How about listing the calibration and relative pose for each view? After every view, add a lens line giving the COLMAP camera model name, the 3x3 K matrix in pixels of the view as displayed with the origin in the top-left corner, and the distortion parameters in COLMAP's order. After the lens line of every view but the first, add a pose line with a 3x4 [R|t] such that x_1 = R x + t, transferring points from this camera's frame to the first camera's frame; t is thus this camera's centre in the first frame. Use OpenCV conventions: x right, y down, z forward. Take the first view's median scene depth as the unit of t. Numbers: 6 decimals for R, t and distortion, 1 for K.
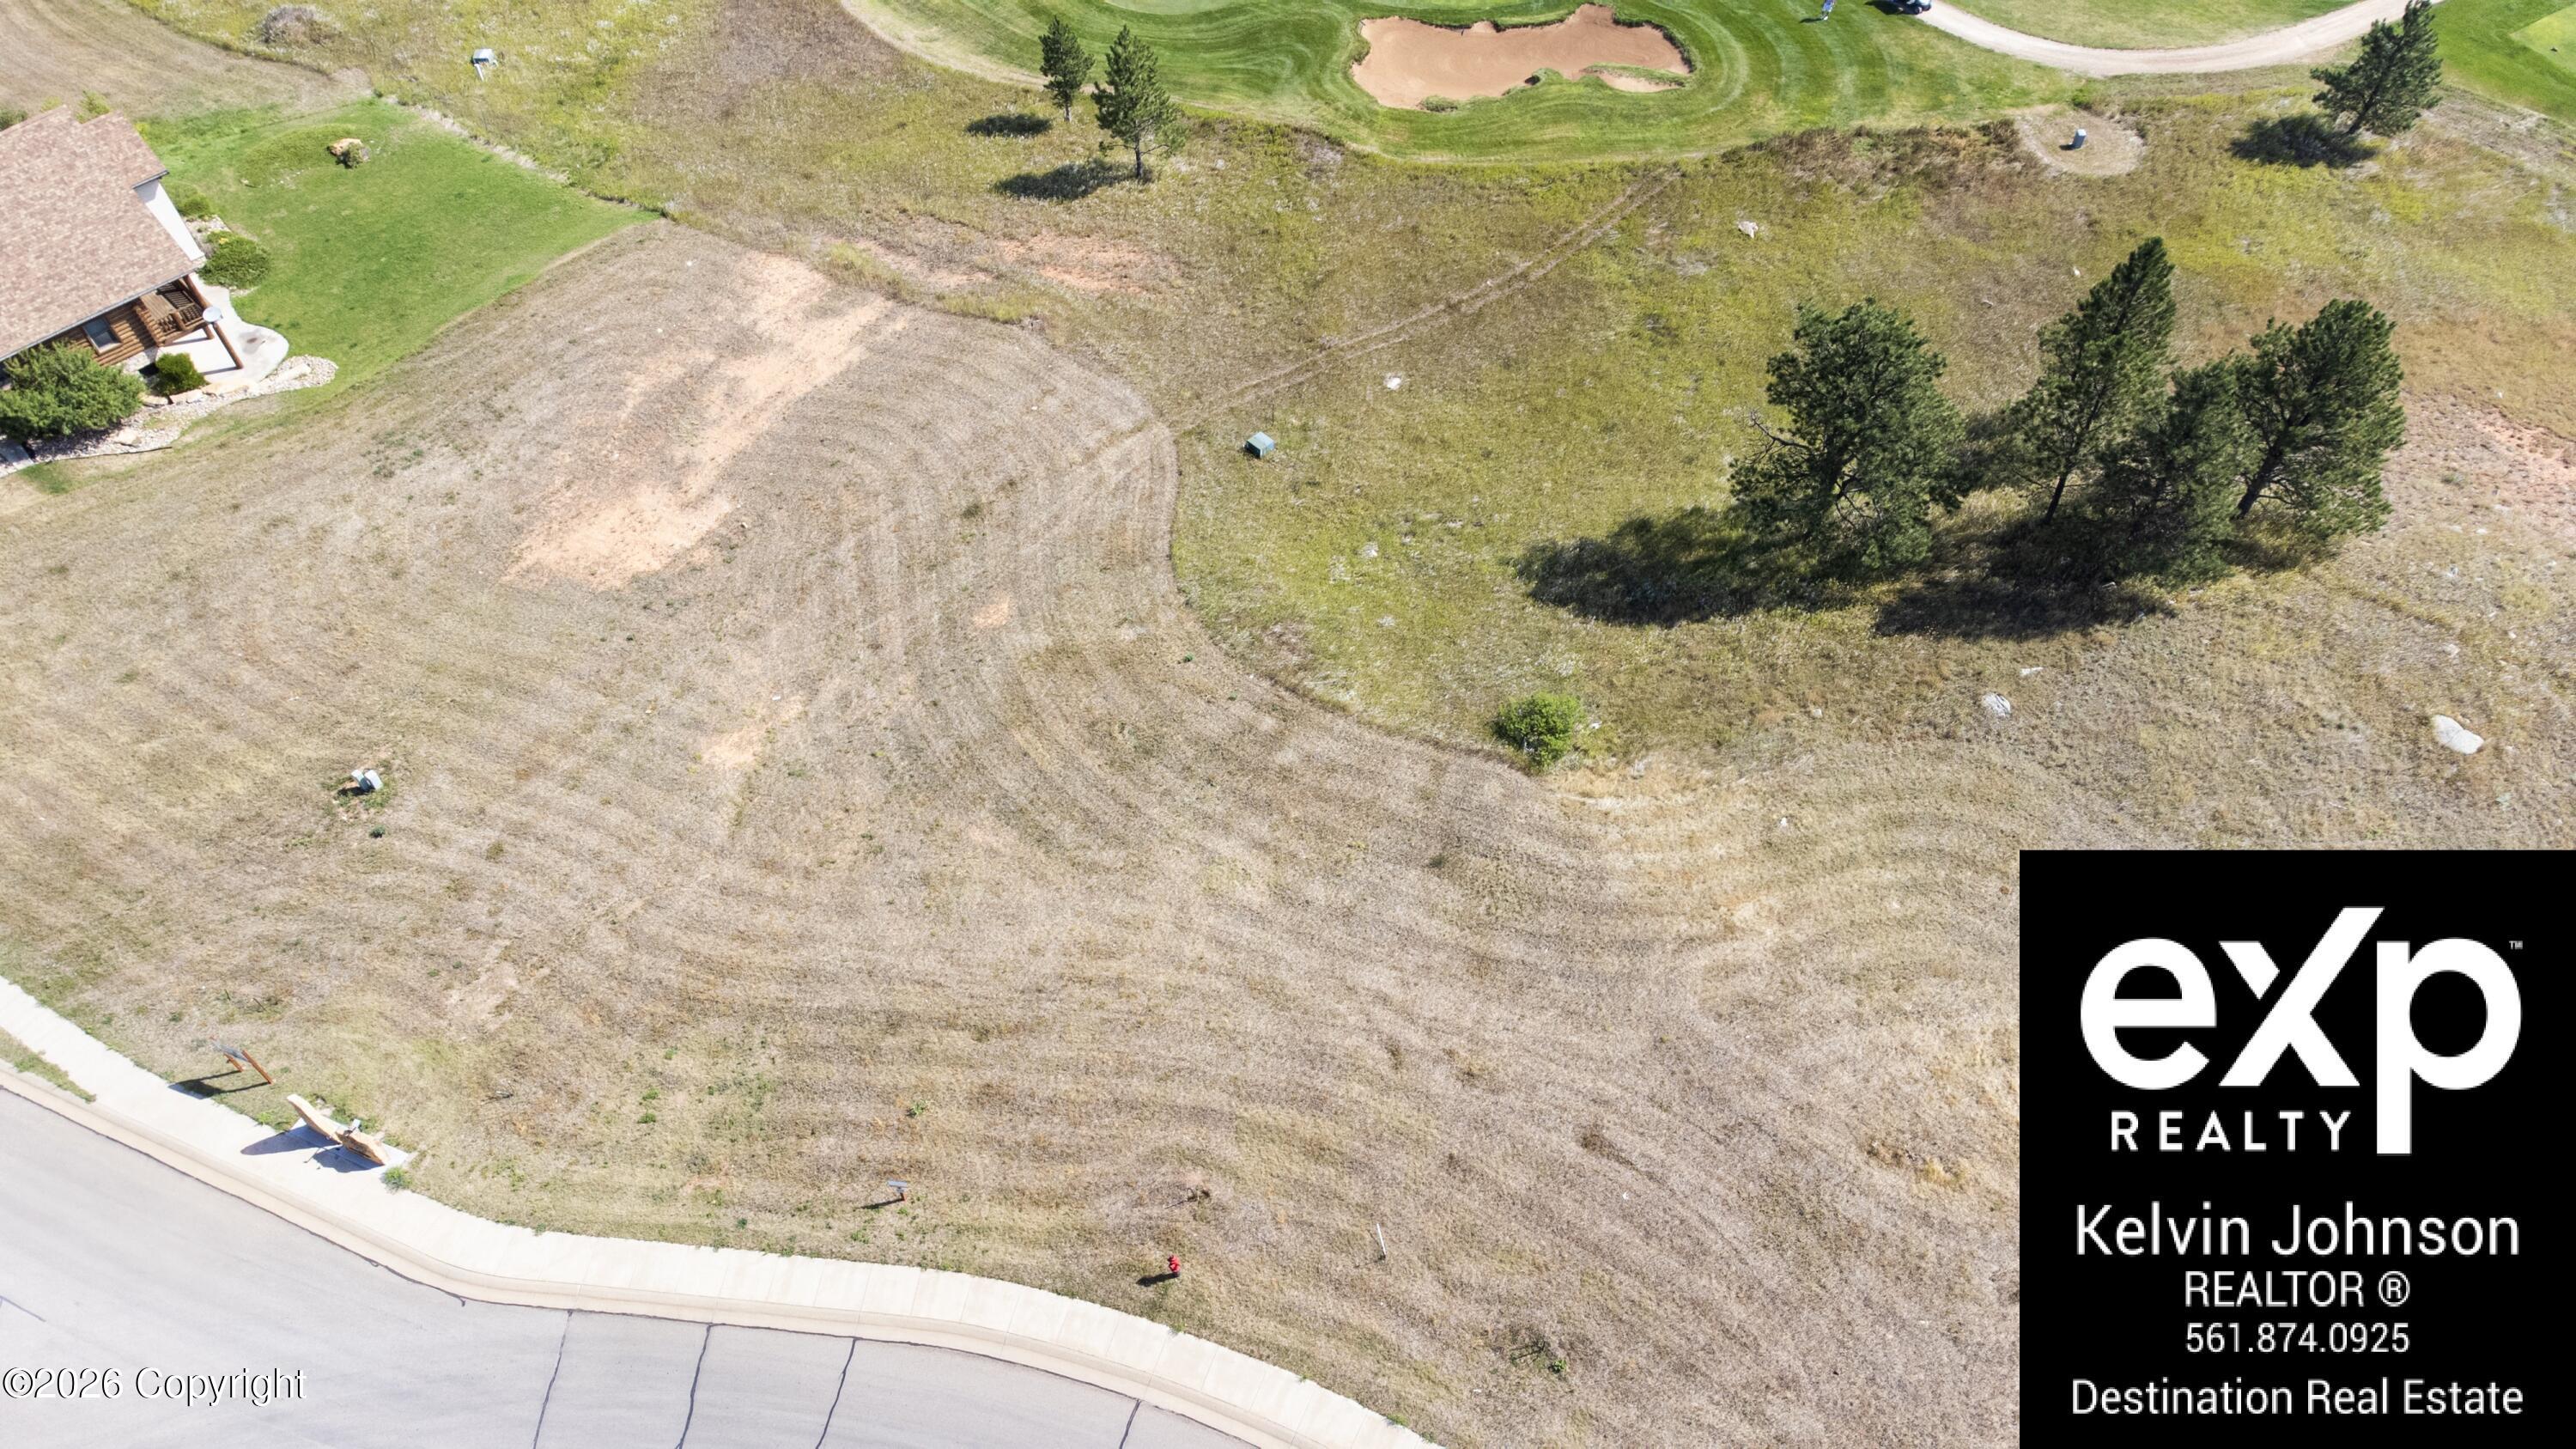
lens RADIAL K [[1918.5, 0, 1287.7], [0, 1918.5, 729.4], [0, 0, 1]] dist [0.024113, 0.047915]
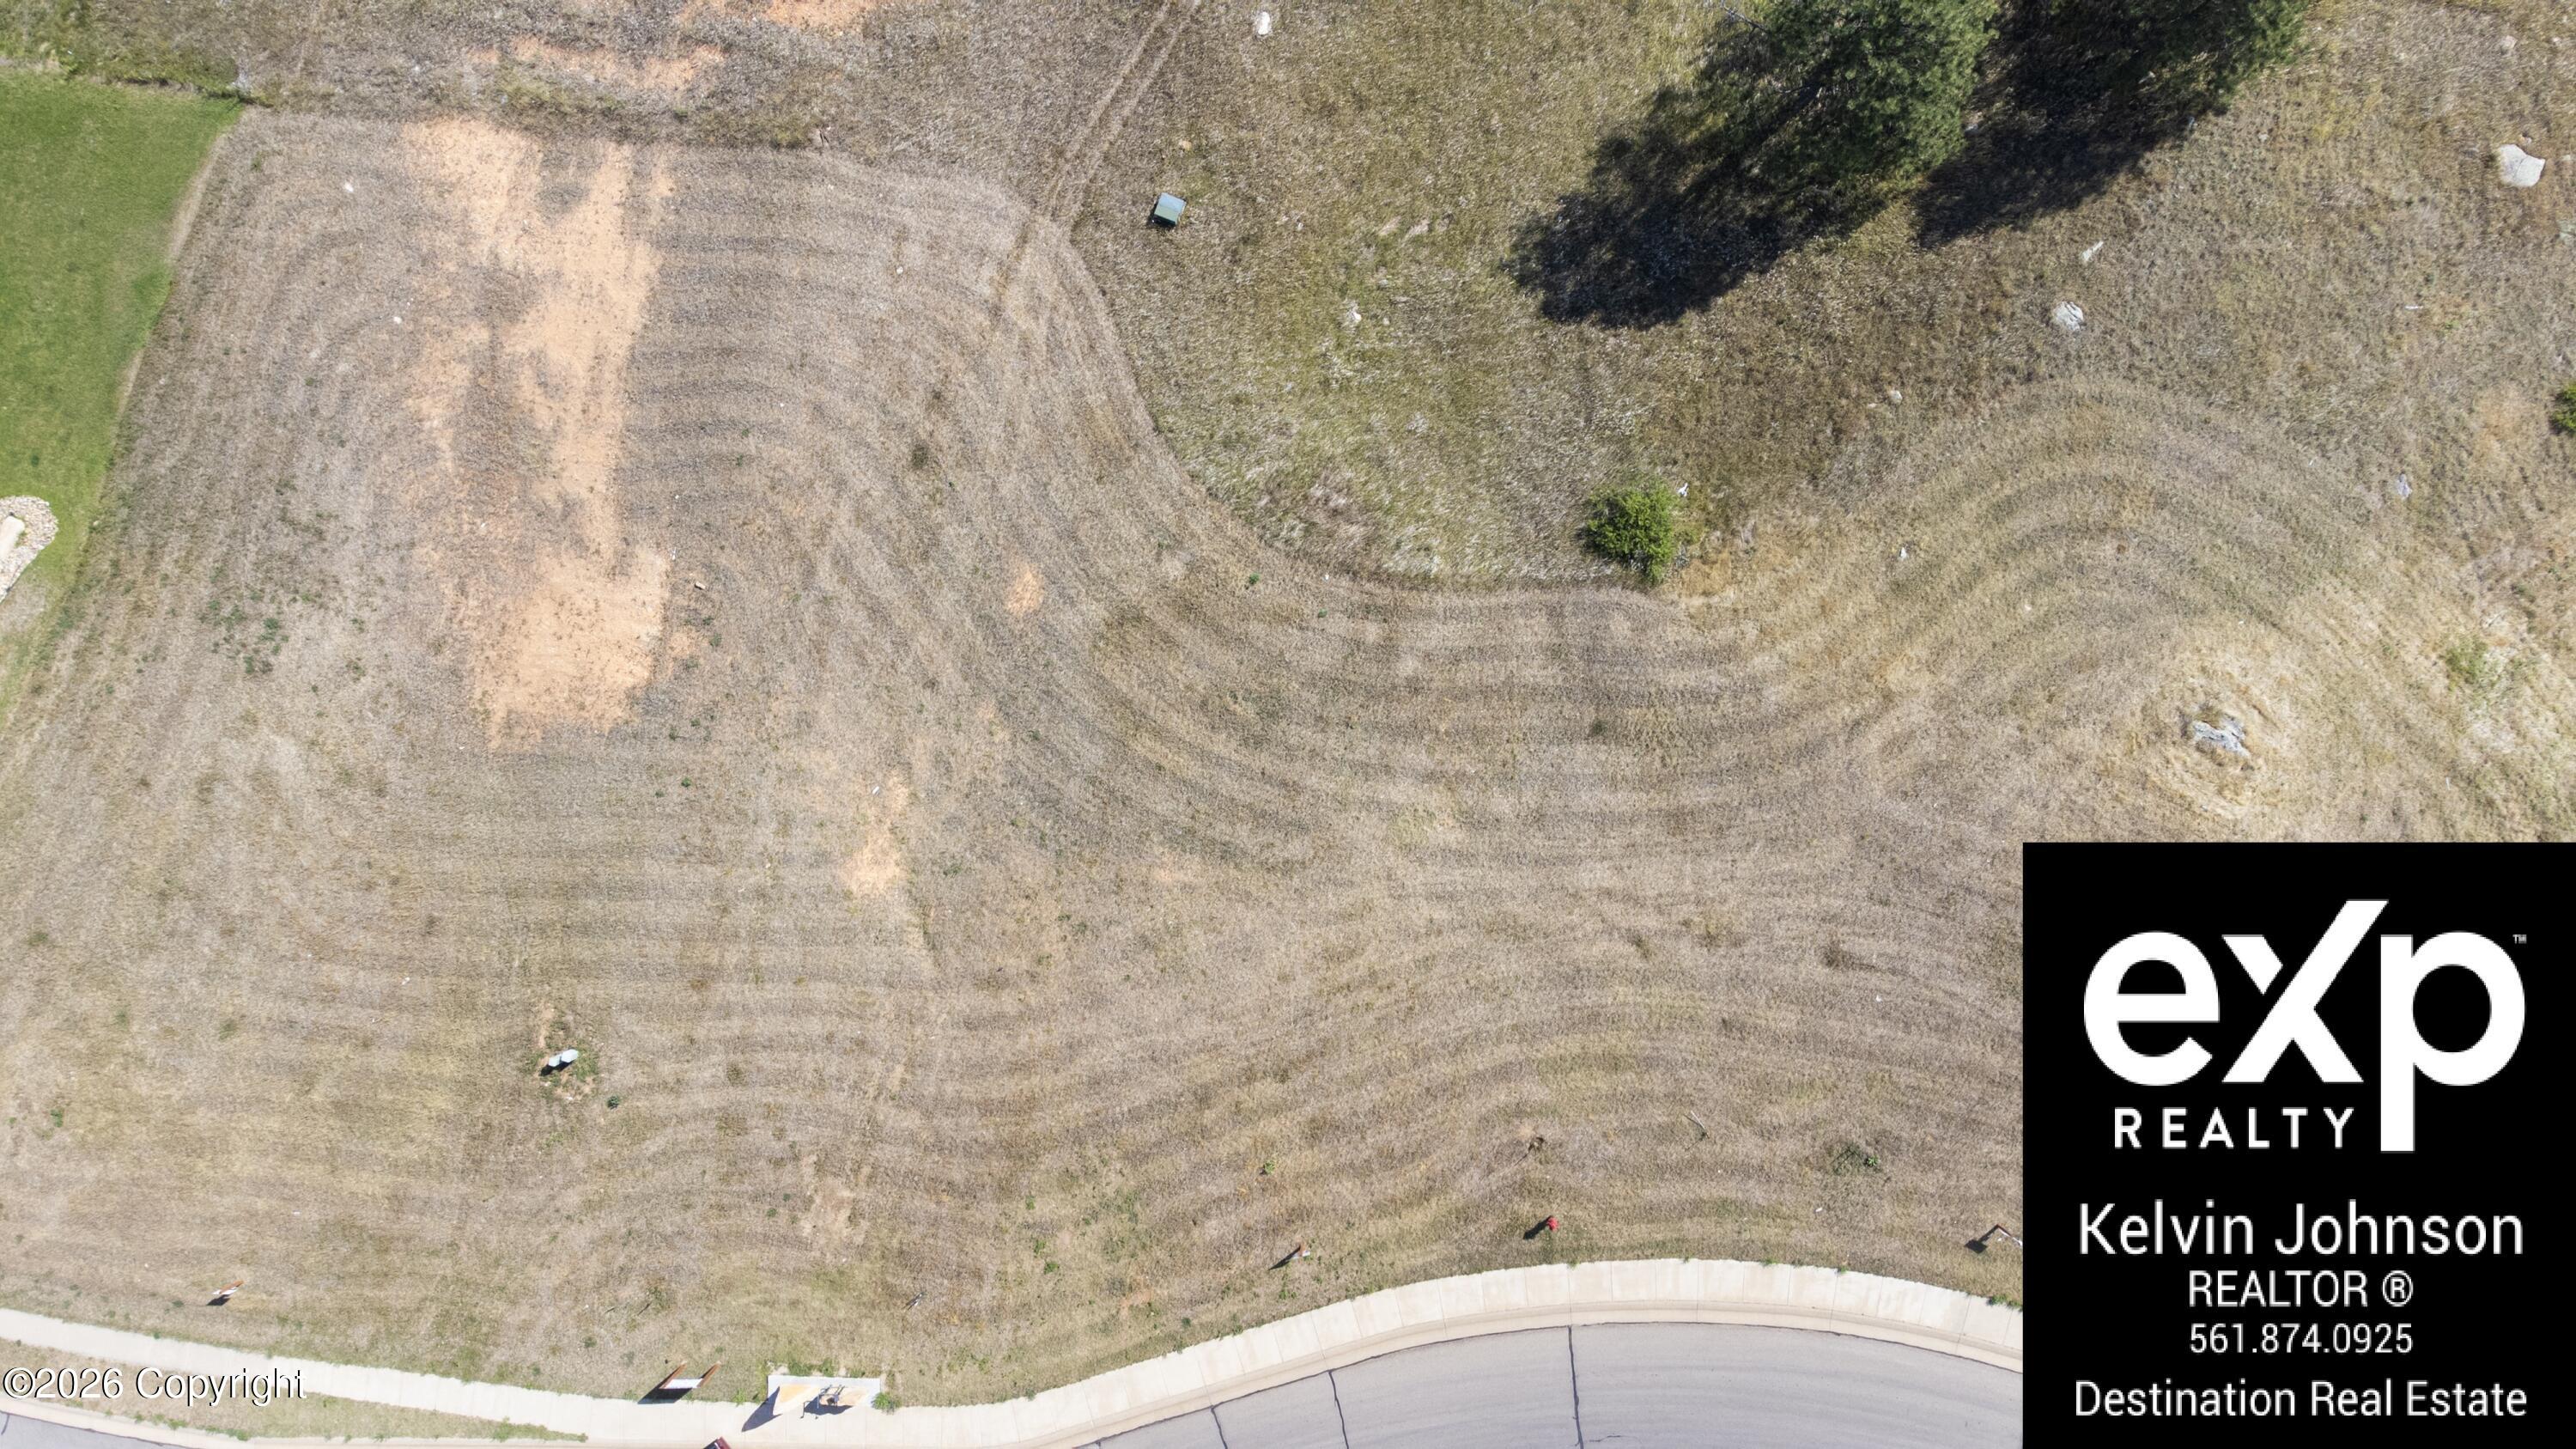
lens RADIAL K [[1918.5, 0, 1285.4], [0, 1918.5, 727.5], [0, 0, 1]] dist [0.024113, 0.047915]
pose [[0.915687, -0.401874, -0.003851, -0.067555], [0.319101, 0.721195, 0.614859, -0.591874], [-0.244319, -0.564247, 0.788628, 0.230394]]
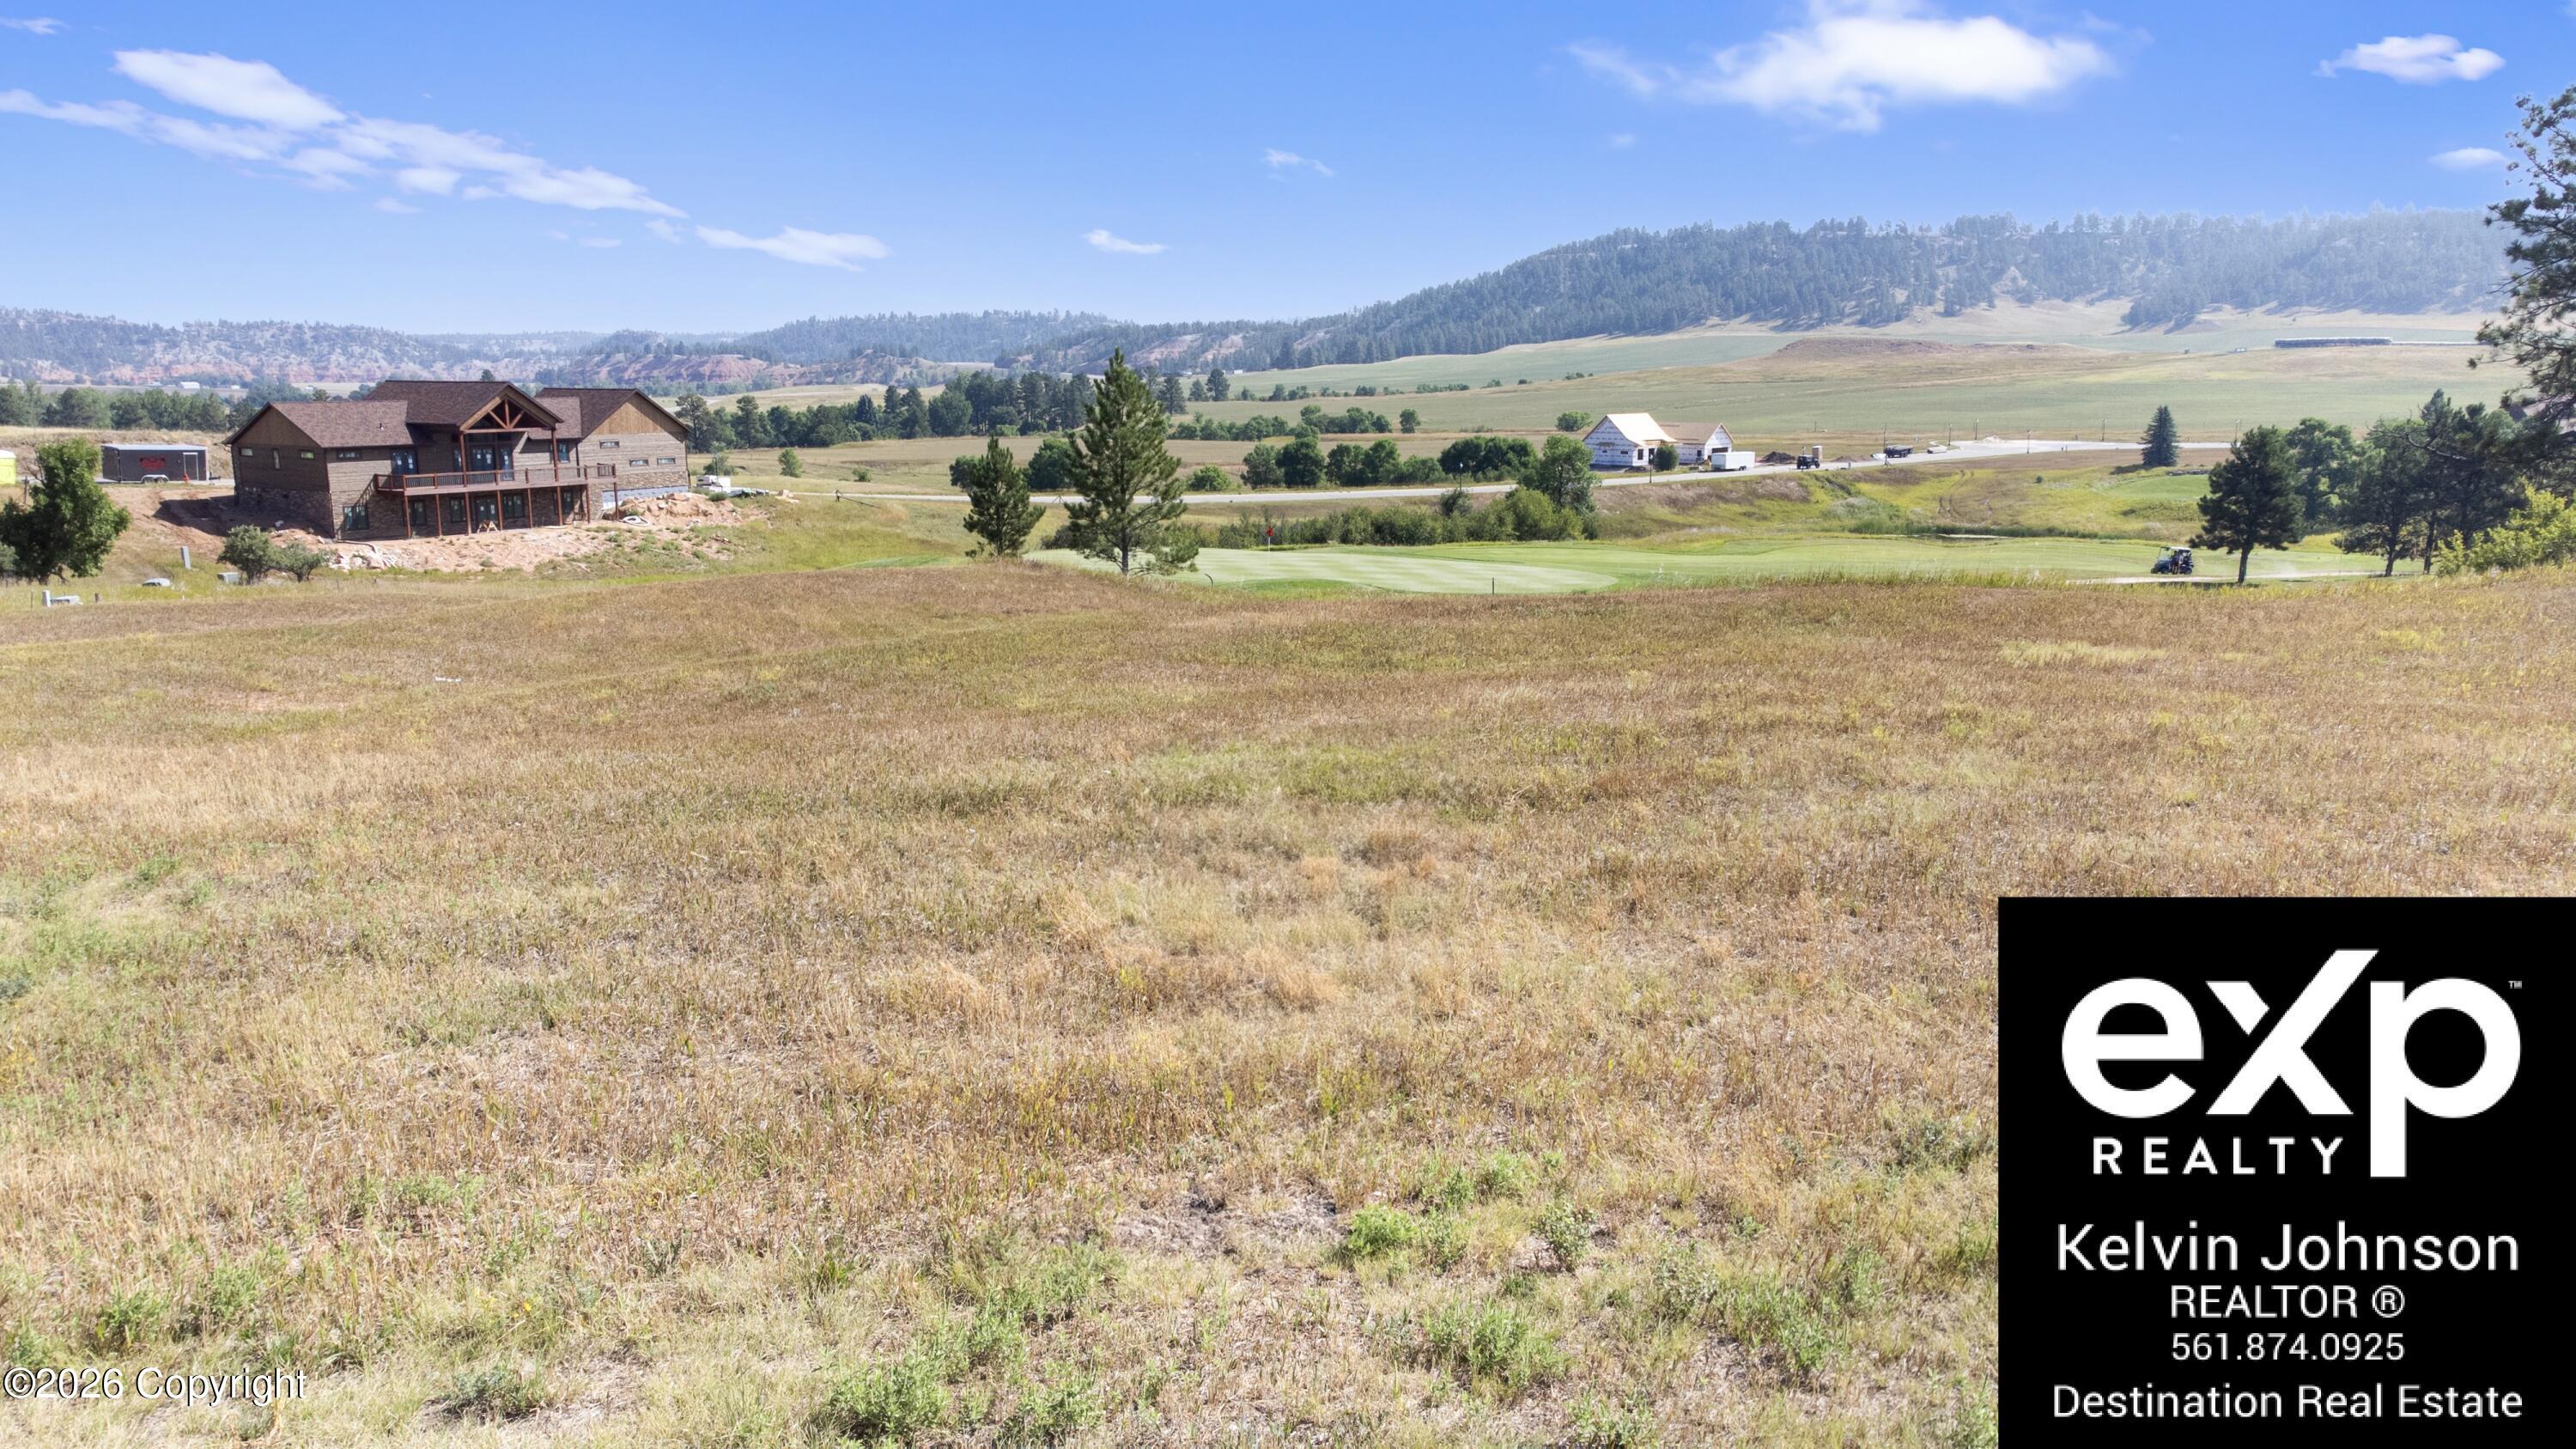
lens RADIAL K [[1918.5, 0, 1287.7], [0, 1918.5, 725.1], [0, 0, 1]] dist [0.024113, 0.047915]
pose [[0.986479, -0.028056, 0.161468, -0.185158], [0.128371, 0.744760, -0.654869, 0.246801], [-0.101882, 0.666742, 0.738292, 0.781509]]
